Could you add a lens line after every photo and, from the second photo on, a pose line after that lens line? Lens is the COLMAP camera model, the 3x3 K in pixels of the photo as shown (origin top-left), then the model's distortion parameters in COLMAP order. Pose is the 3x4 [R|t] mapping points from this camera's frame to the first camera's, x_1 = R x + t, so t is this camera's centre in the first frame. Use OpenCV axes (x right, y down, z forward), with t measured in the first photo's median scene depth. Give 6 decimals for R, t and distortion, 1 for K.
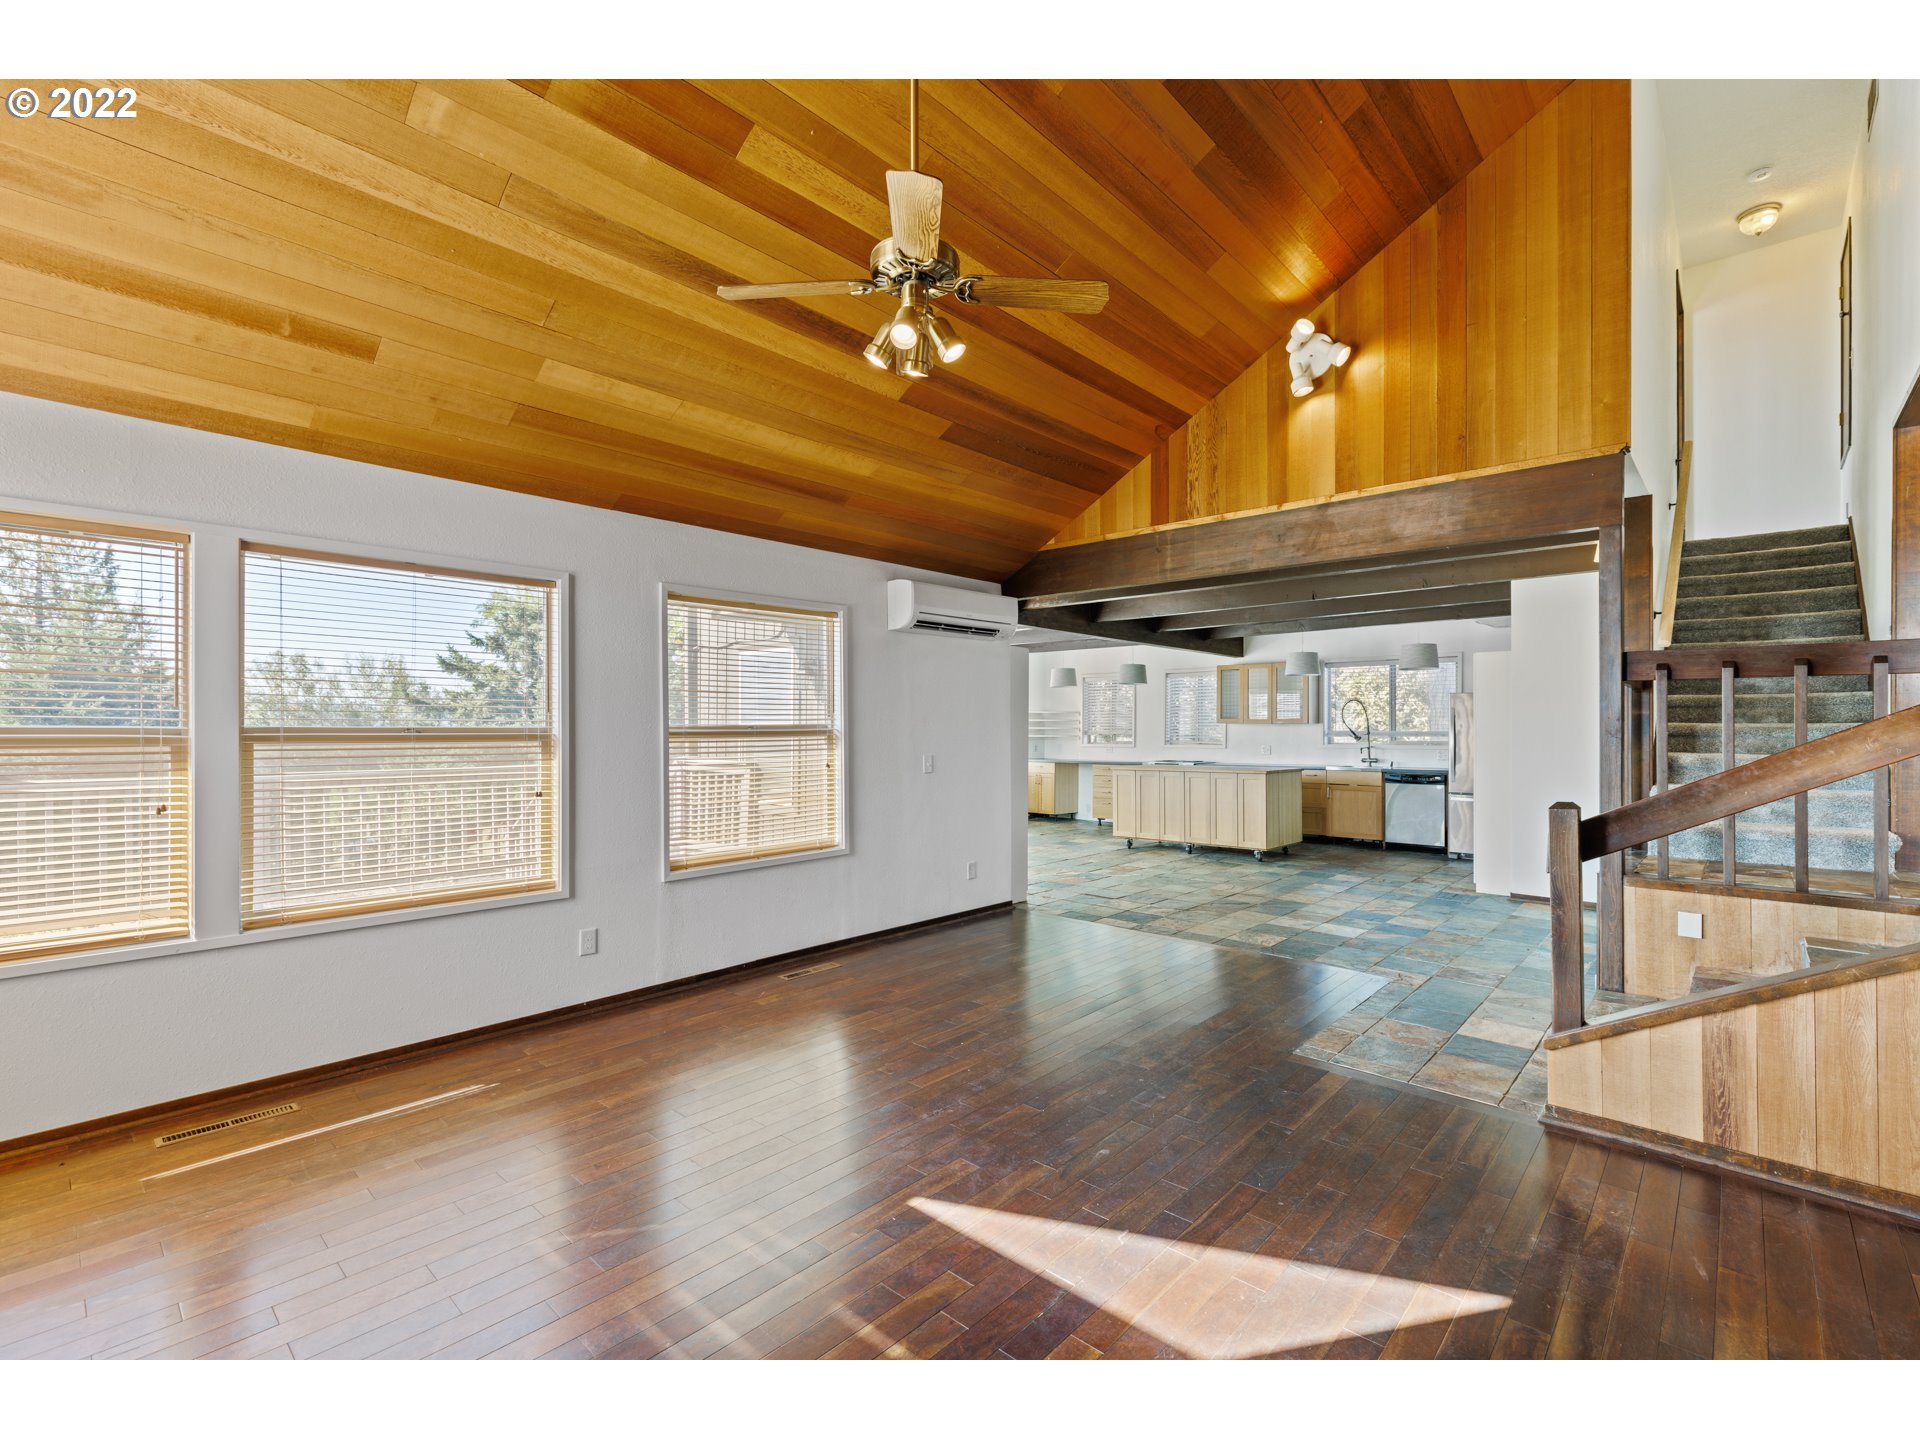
lens RADIAL K [[859.6, 0, 964.7], [0, 859.6, 727.1], [0, 0, 1]] dist [0.004970, 0.000007]
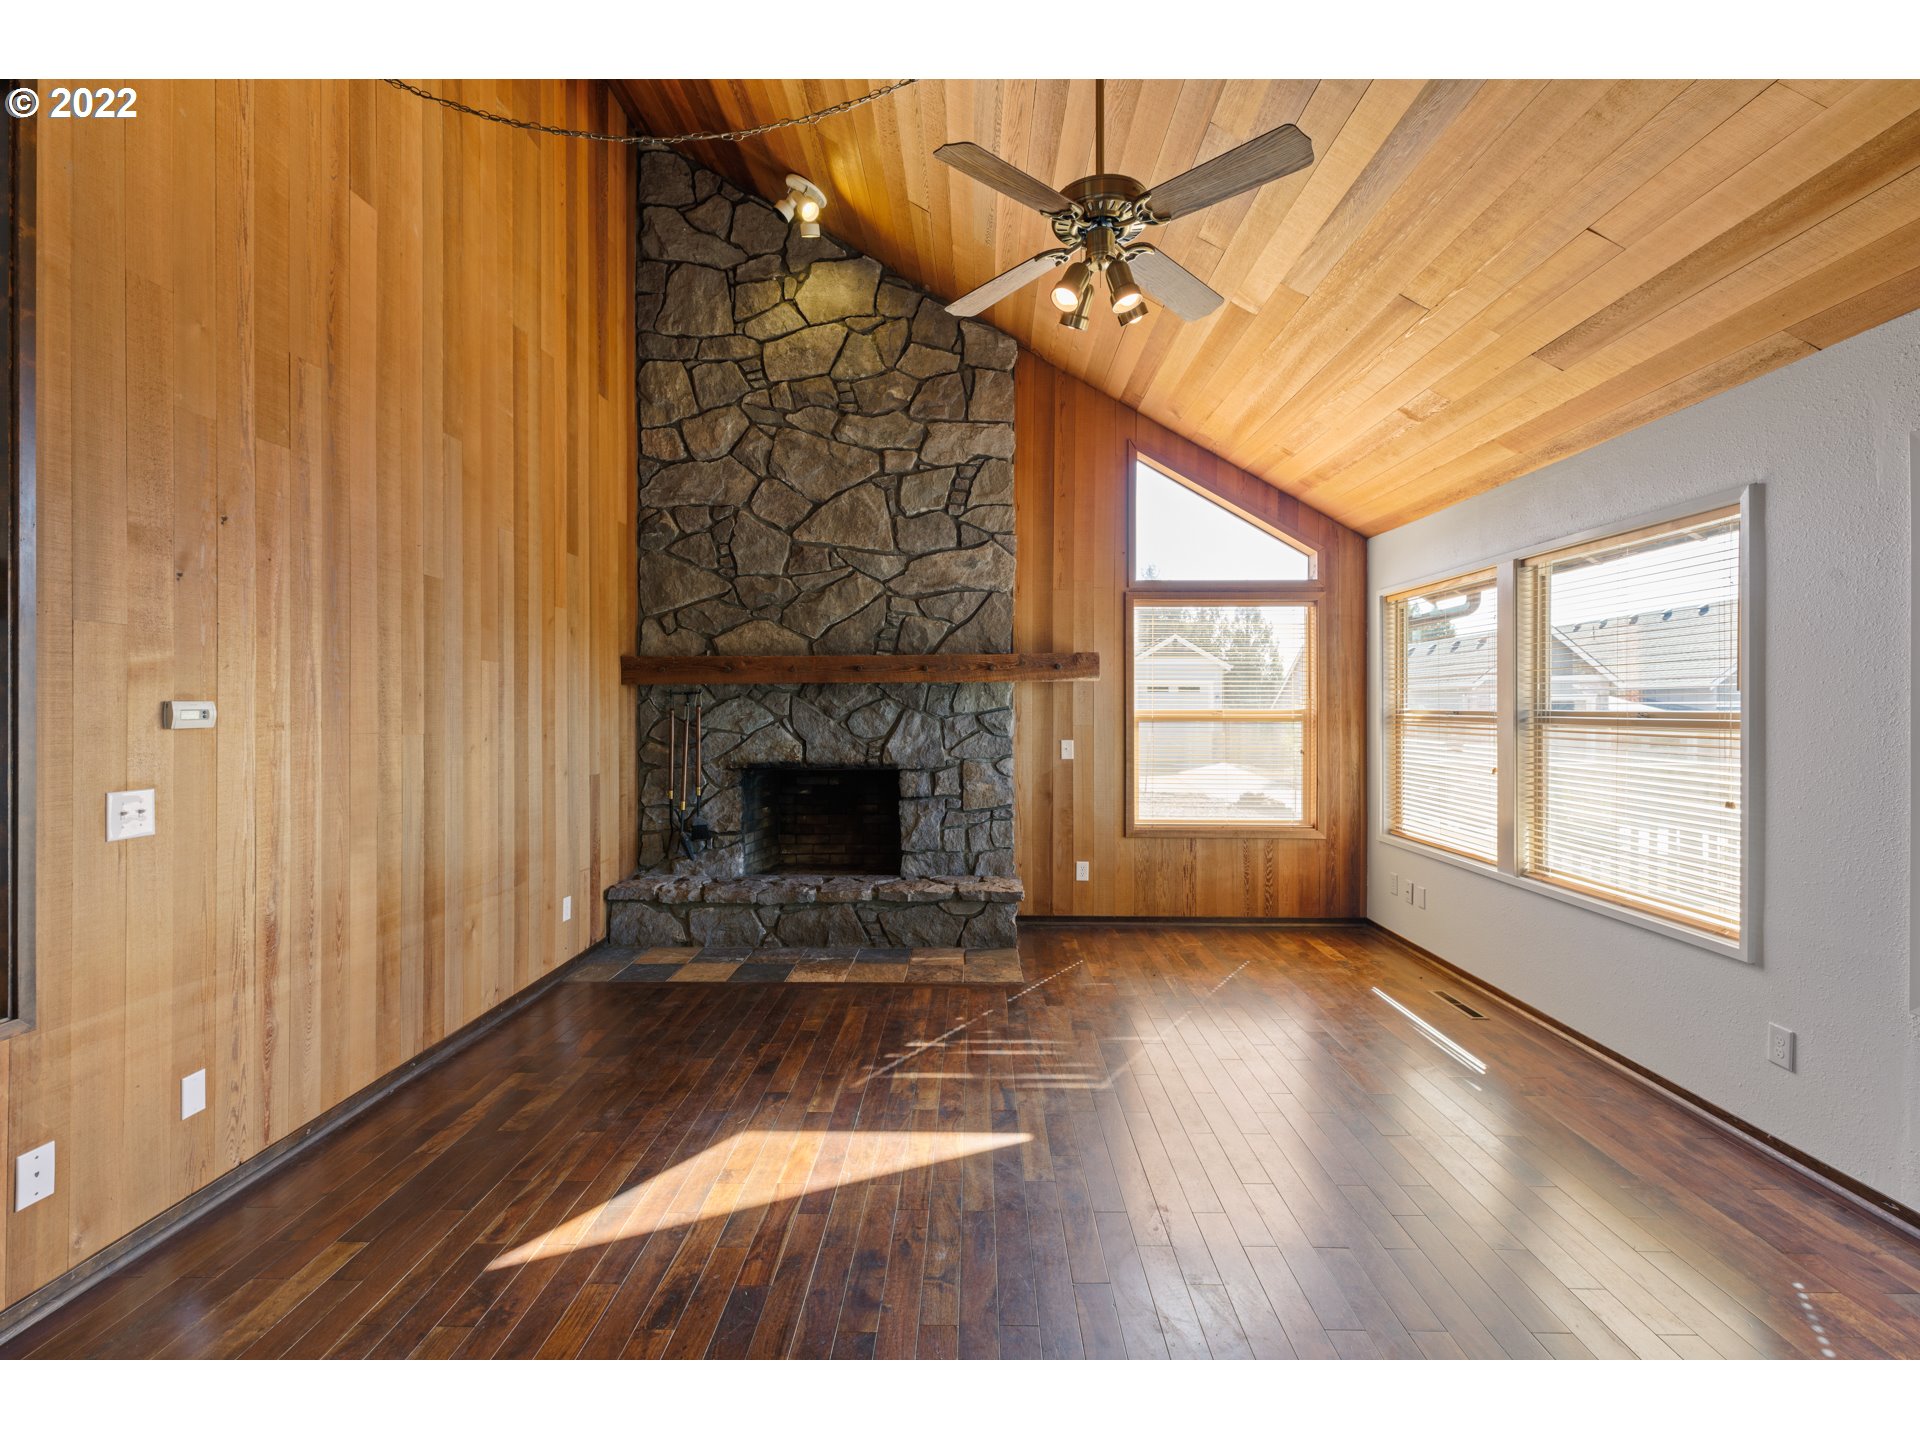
lens RADIAL K [[855.8, 0, 957.8], [0, 855.8, 707.0], [0, 0, 1]] dist [0.005262, -0.000729]
pose [[-0.755864, -0.004104, -0.654716, 0.349018], [-0.002039, 0.999990, -0.003914, -0.000470], [0.654725, -0.001623, -0.755865, 0.846059]]
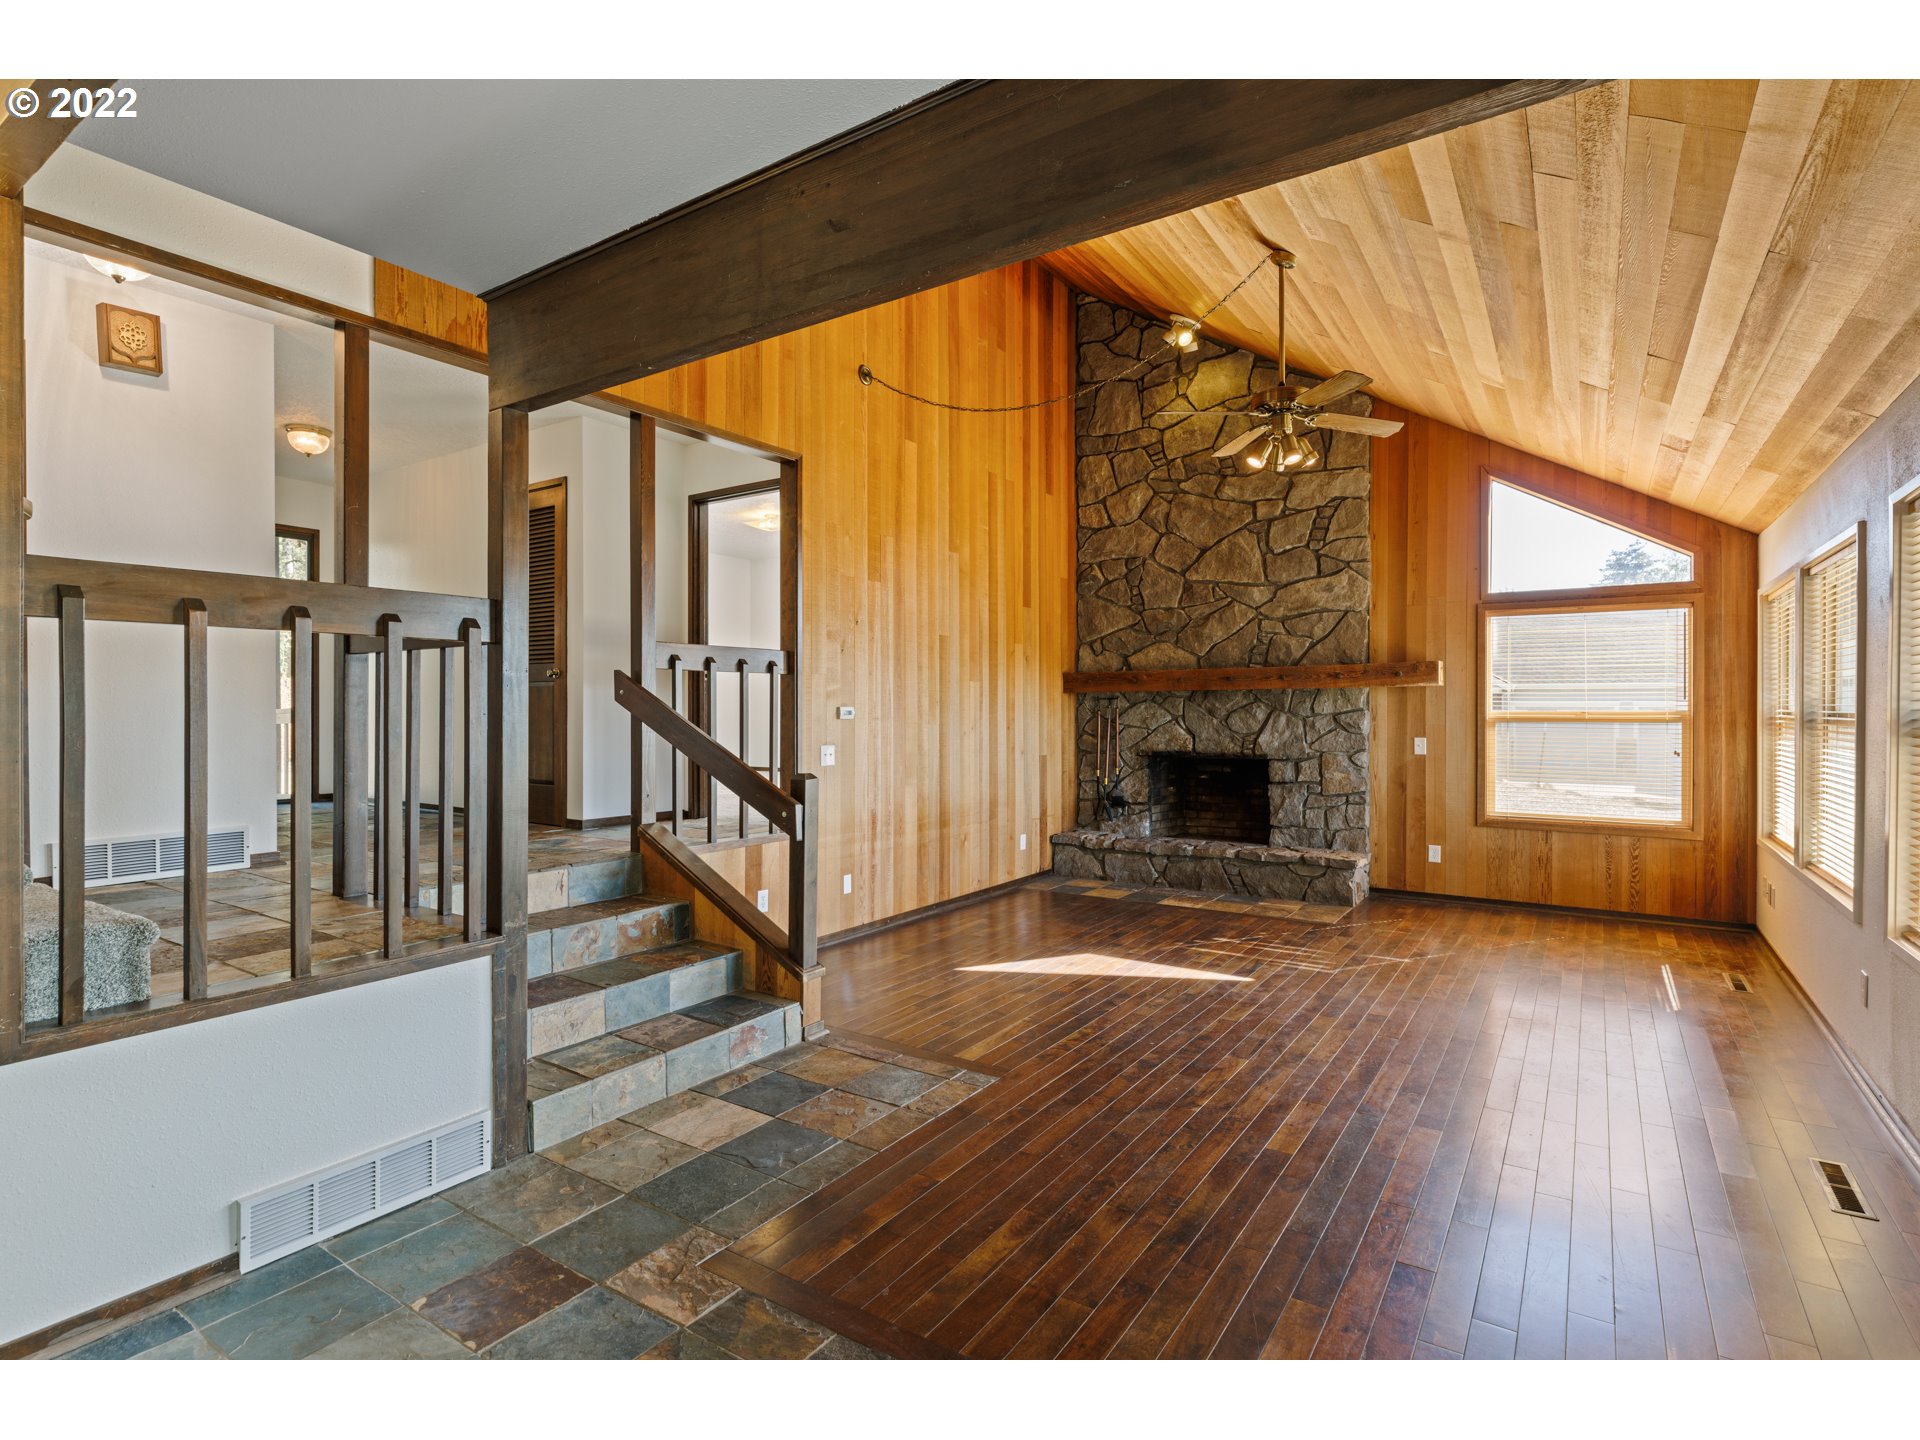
lens RADIAL K [[955.8, 0, 959.7], [0, 955.8, 713.9], [0, 0, 1]] dist [-0.000373, -0.000039]
pose [[-0.989233, -0.002073, -0.146333, 0.389674], [-0.002606, 0.999991, 0.003452, -0.000351], [0.146325, 0.003796, -0.989229, 1.355750]]
